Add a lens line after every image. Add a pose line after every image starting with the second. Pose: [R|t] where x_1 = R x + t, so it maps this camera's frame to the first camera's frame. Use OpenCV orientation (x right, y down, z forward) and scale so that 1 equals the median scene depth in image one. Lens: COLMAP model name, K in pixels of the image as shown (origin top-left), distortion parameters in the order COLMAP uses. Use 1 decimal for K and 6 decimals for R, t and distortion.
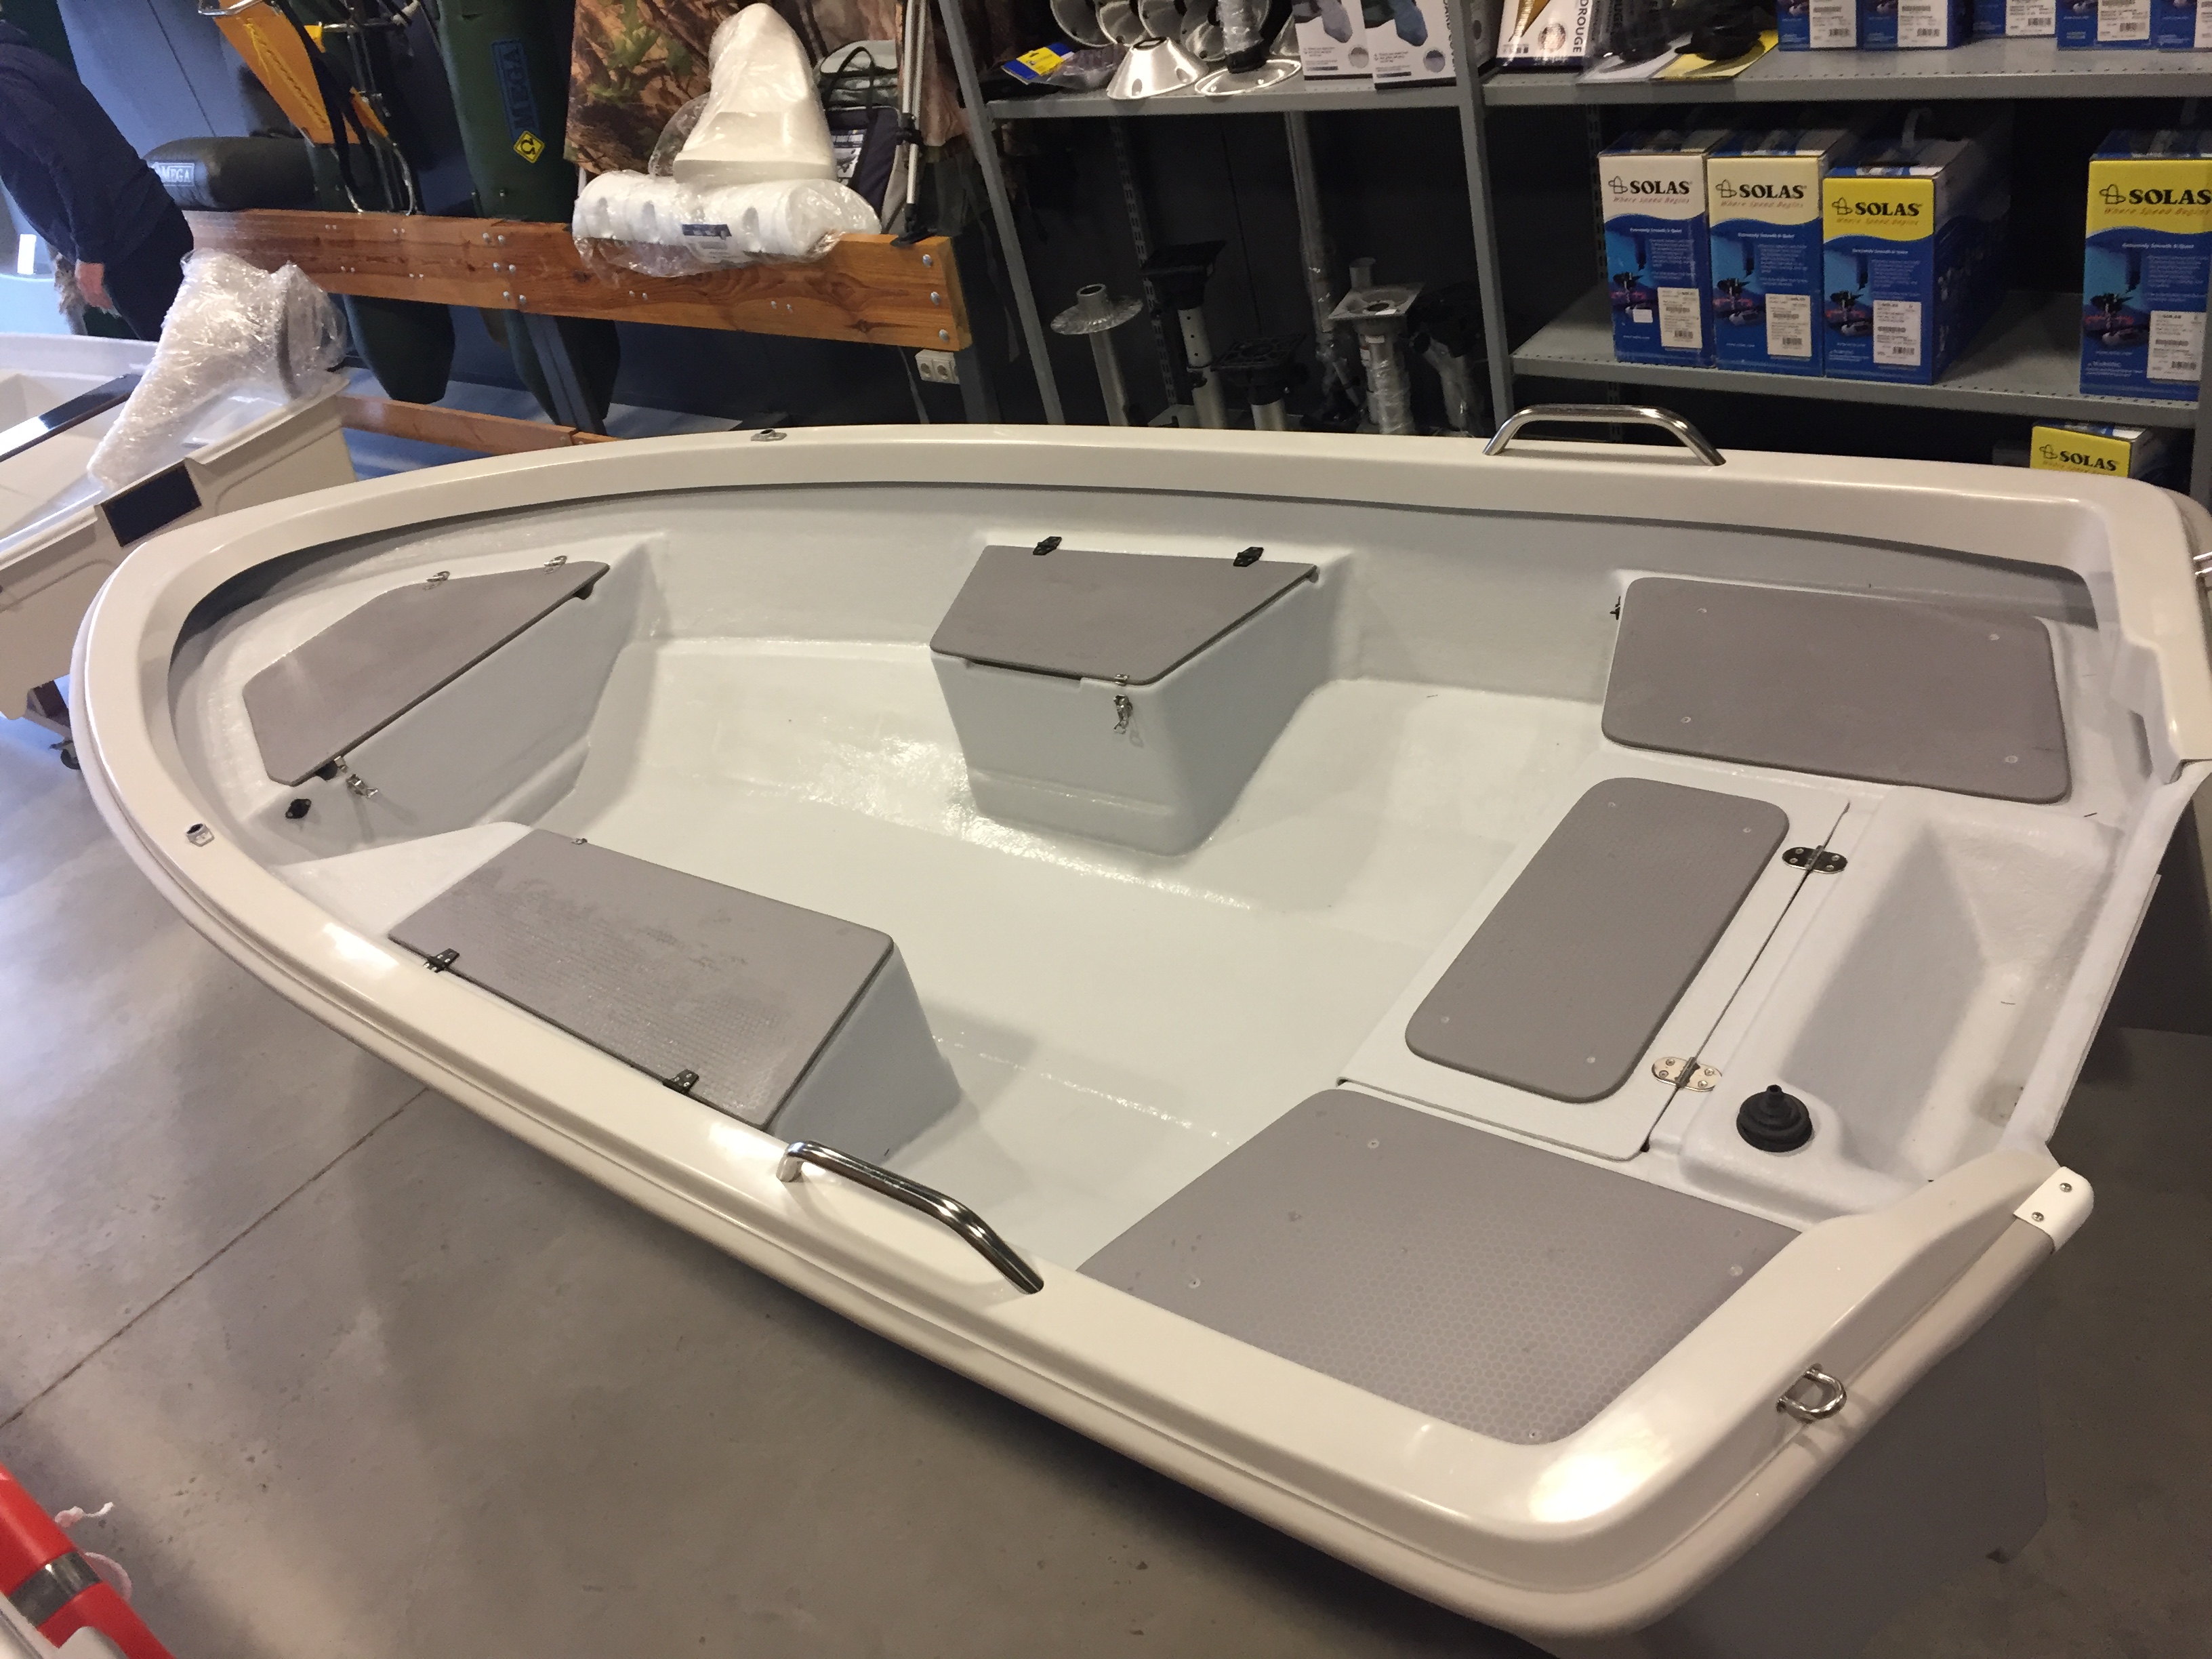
lens RADIAL K [[1894.1, 0, 1103.9], [0, 1894.1, 823.8], [0, 0, 1]] dist [0.084445, -0.128121]
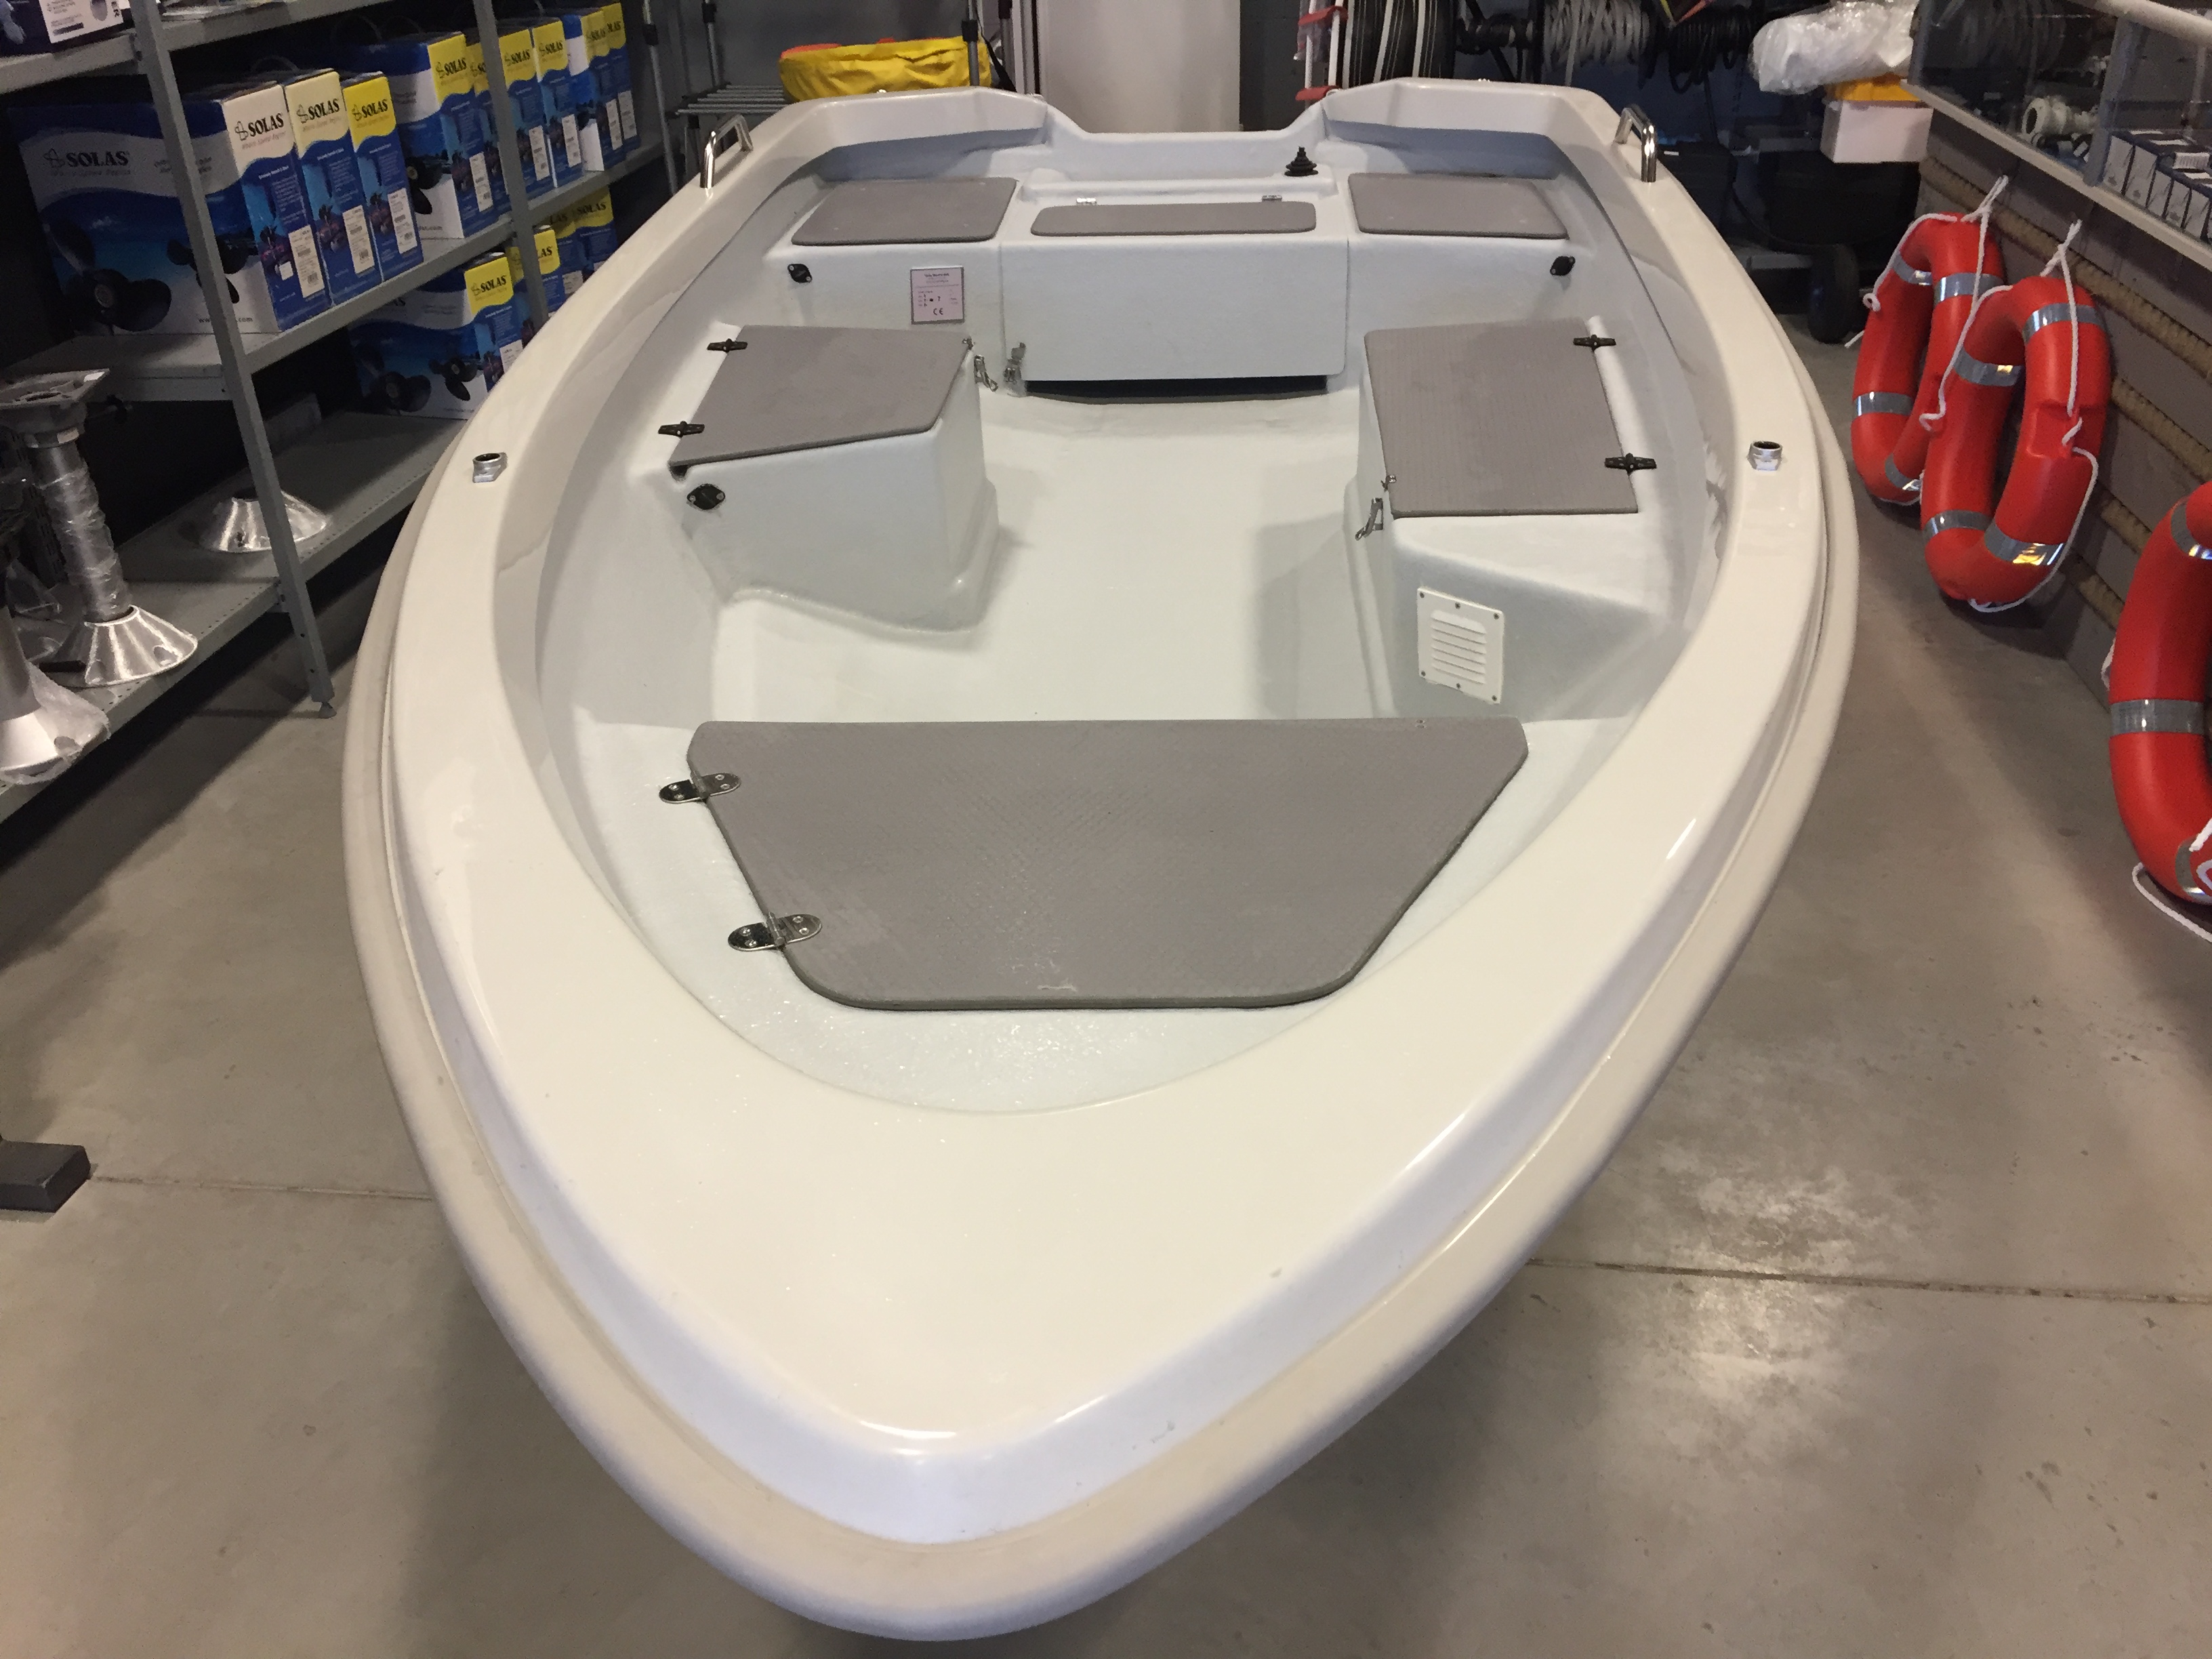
lens RADIAL K [[1894.1, 0, 1105.0], [0, 1894.1, 826.0], [0, 0, 1]] dist [0.084445, -0.128121]
pose [[-0.516191, -0.177983, 0.837776, -0.828052], [0.609645, 0.610686, 0.505367, -0.346829], [-0.601565, 0.771612, -0.206724, 1.220289]]
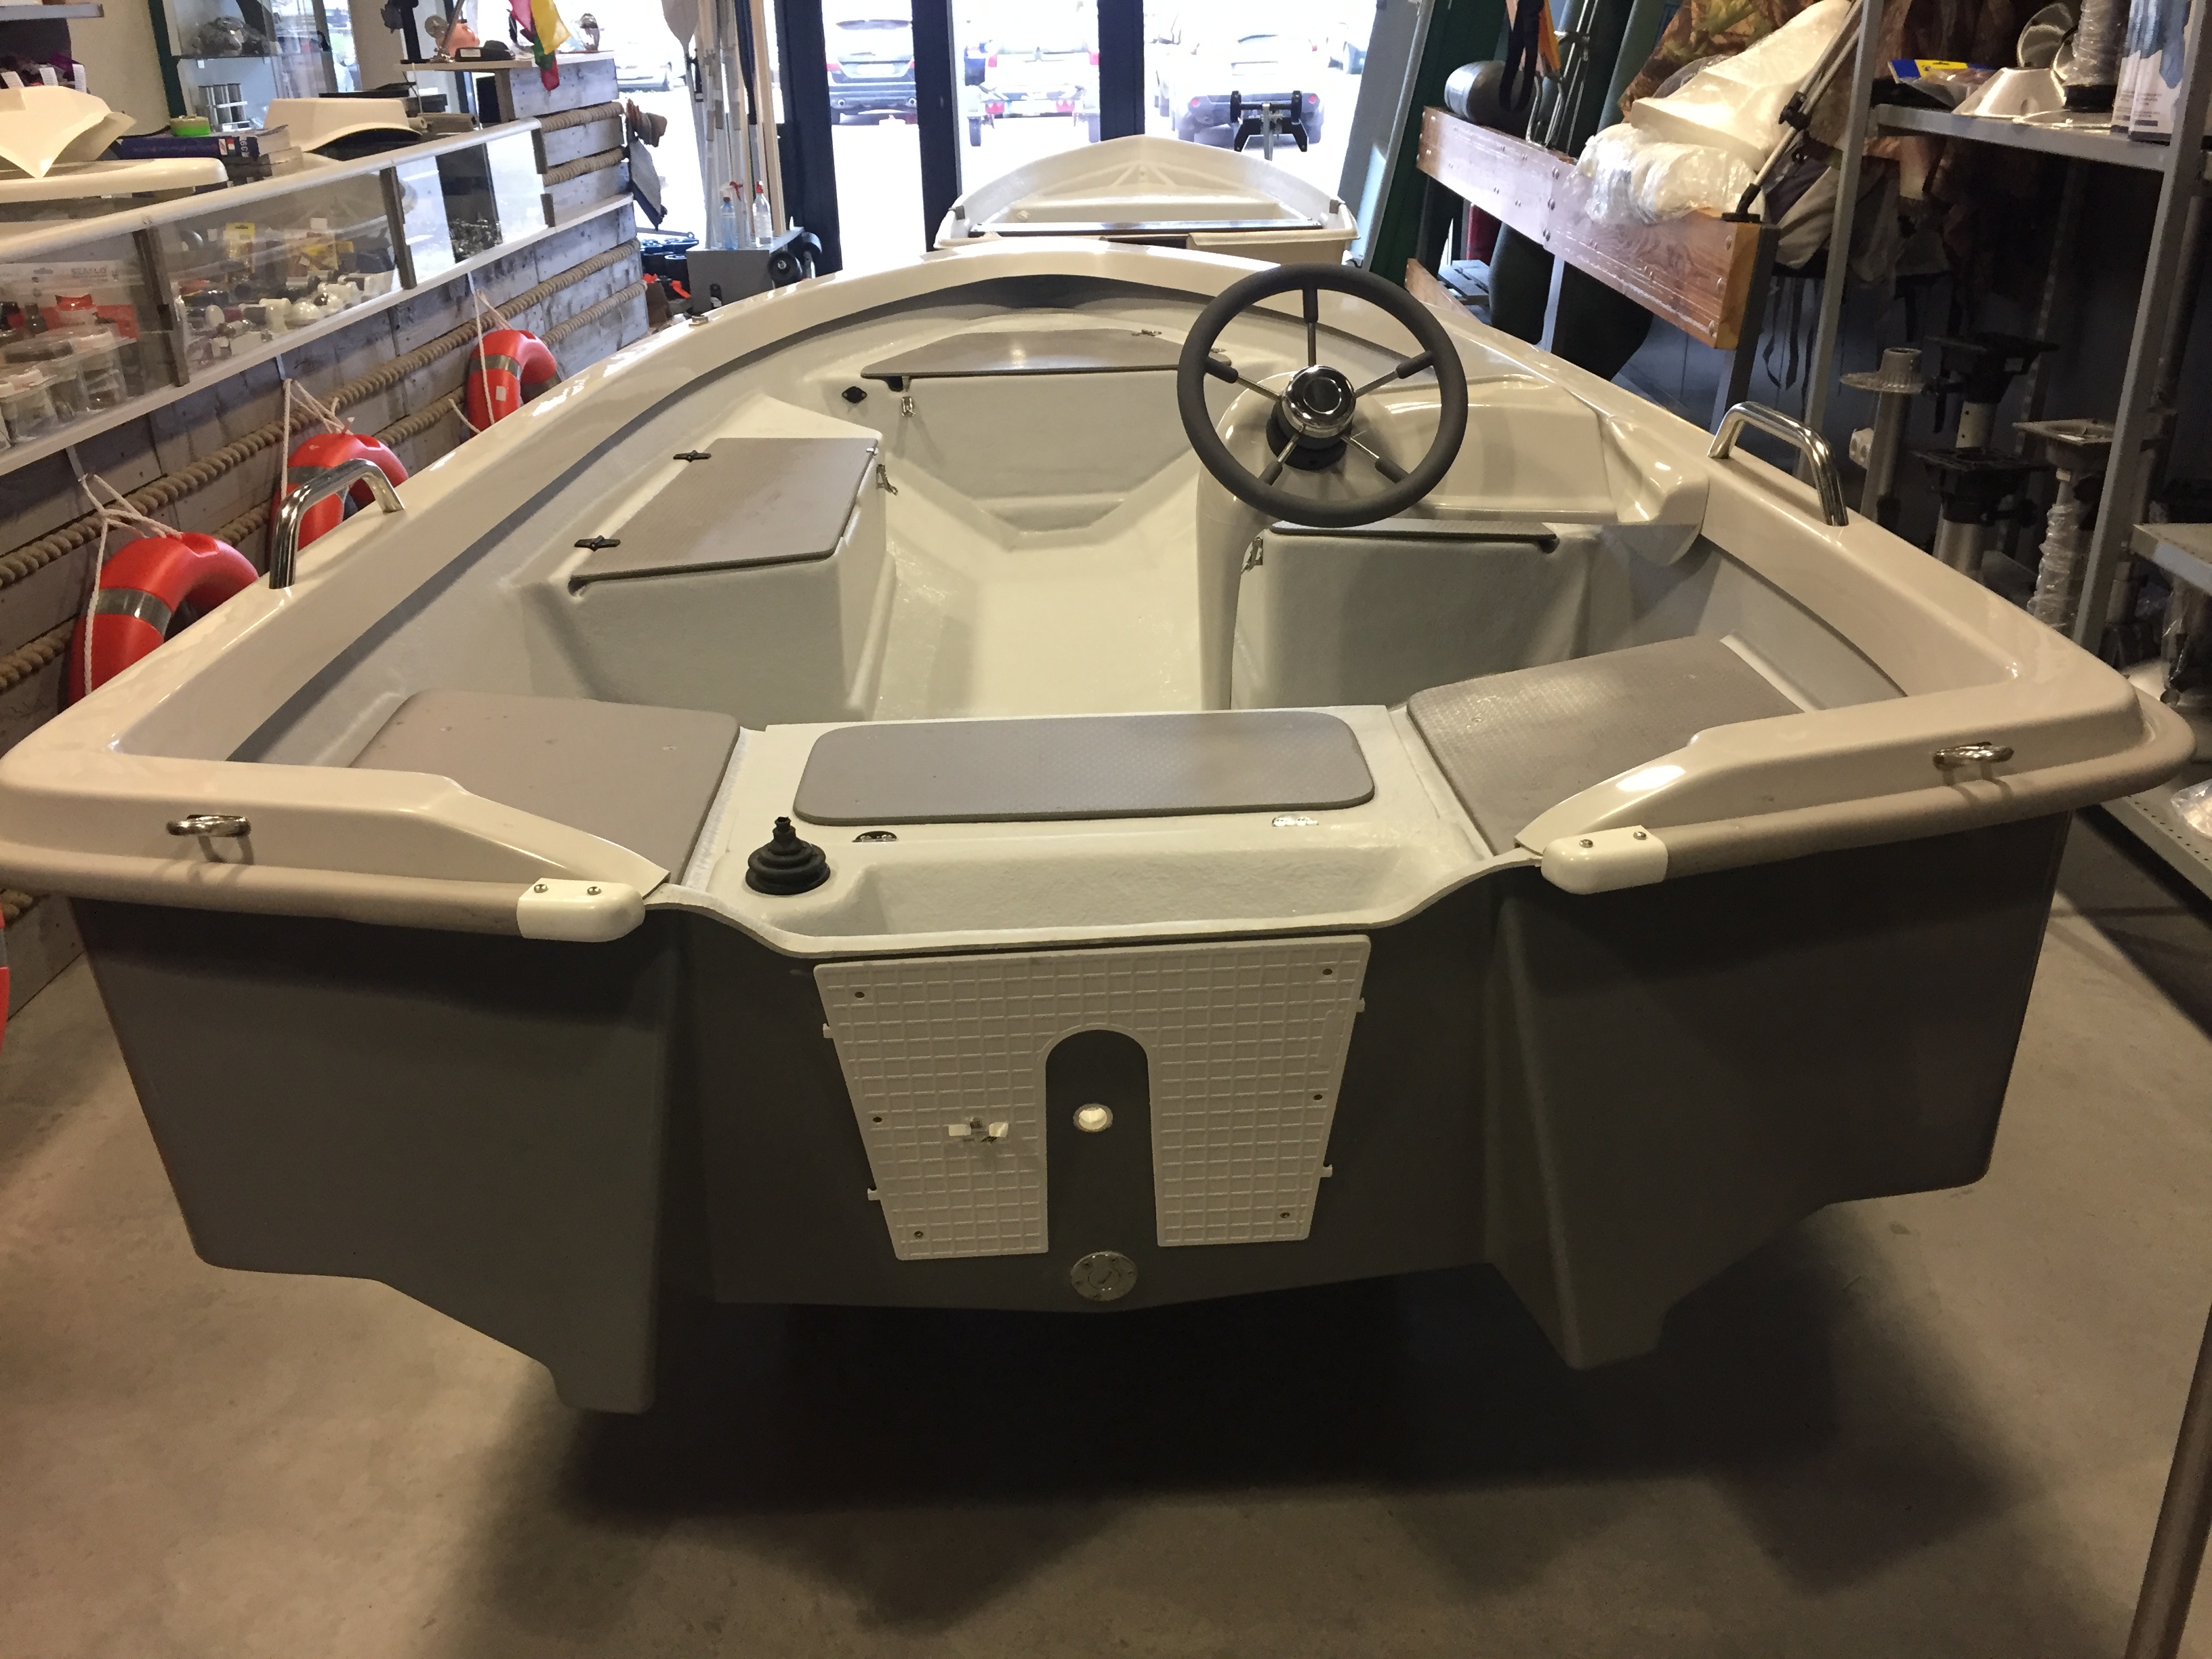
lens RADIAL K [[1894.1, 0, 1102.3], [0, 1894.1, 821.1], [0, 0, 1]] dist [0.084445, -0.128121]
pose [[0.608180, 0.502432, -0.614556, 0.541360], [-0.550173, 0.824882, 0.129921, -0.027909], [0.572213, 0.259097, 0.778101, 0.239581]]
